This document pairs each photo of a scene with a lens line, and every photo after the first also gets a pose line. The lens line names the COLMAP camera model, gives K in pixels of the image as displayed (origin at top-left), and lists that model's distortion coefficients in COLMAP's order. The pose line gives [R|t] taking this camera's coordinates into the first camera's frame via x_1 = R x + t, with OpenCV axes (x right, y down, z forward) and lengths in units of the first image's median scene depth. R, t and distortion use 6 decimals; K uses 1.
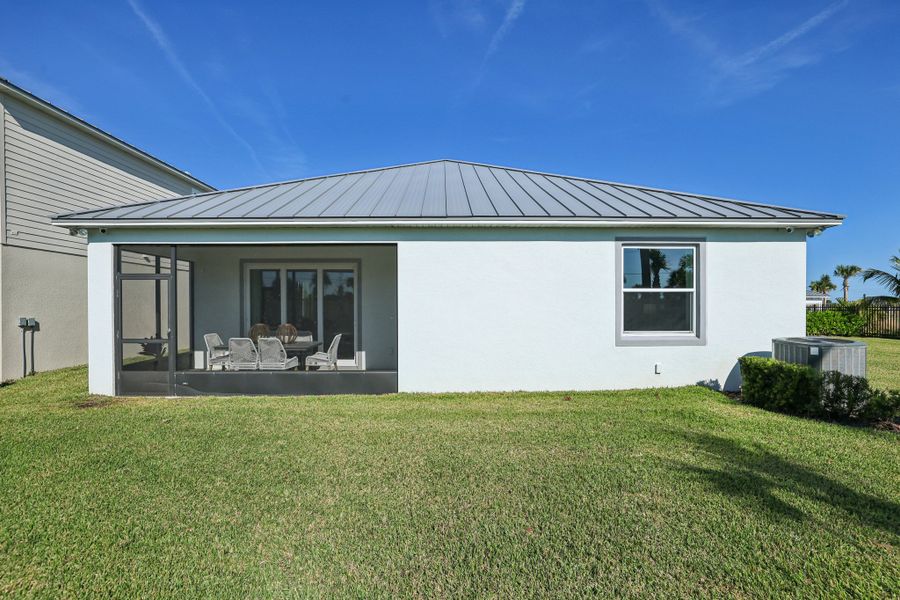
lens RADIAL K [[397.4, 0, 452.0], [0, 397.4, 302.2], [0, 0, 1]] dist [-0.015898, 0.000748]
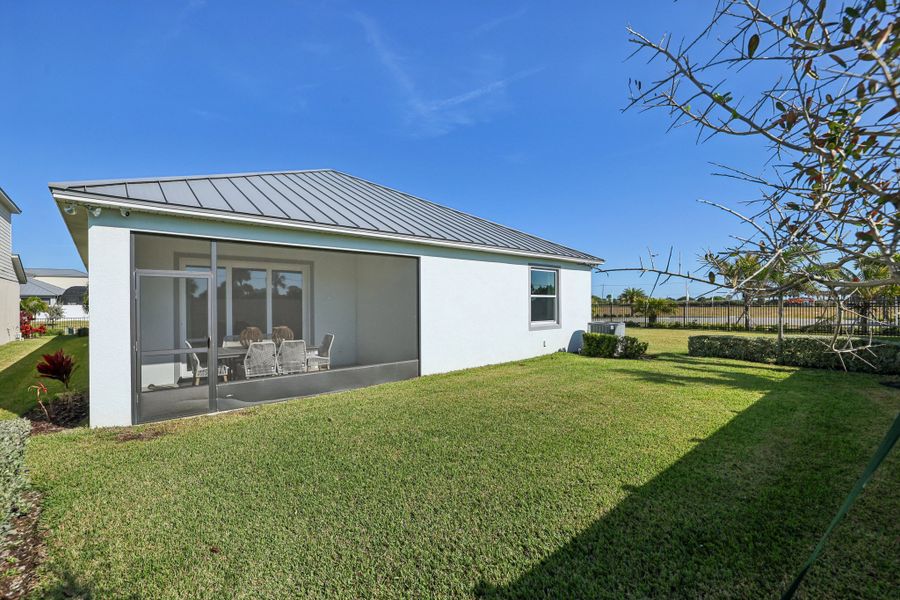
lens RADIAL K [[397.4, 0, 454.8], [0, 397.4, 303.0], [0, 0, 1]] dist [-0.015898, 0.000748]
pose [[0.754105, -0.001649, 0.656751, -0.862211], [-0.001731, 0.999988, 0.004499, -0.008730], [-0.656751, -0.004529, 0.754094, -0.014756]]
